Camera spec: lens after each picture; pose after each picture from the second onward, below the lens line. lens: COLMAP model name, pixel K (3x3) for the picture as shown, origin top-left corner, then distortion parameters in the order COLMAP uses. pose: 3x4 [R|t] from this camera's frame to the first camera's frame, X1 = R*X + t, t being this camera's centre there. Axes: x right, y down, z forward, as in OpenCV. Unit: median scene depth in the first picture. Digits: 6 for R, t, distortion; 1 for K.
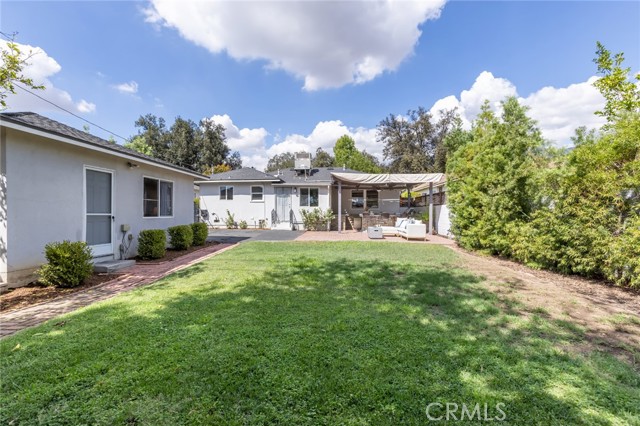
lens RADIAL K [[291.3, 0, 320.0], [0, 291.3, 213.0], [0, 0, 1]] dist [0.033779, 0.000913]
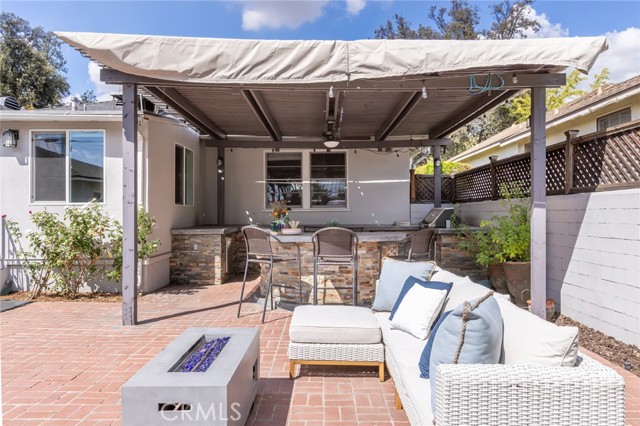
lens RADIAL K [[479.1, 0, 320.0], [0, 479.1, 213.0], [0, 0, 1]] dist [0.000129, 0.000615]
pose [[0.997934, -0.001827, 0.064229, 0.139525], [0.001894, 0.999998, -0.000970, -0.009271], [-0.064227, 0.001090, 0.997935, 0.474346]]
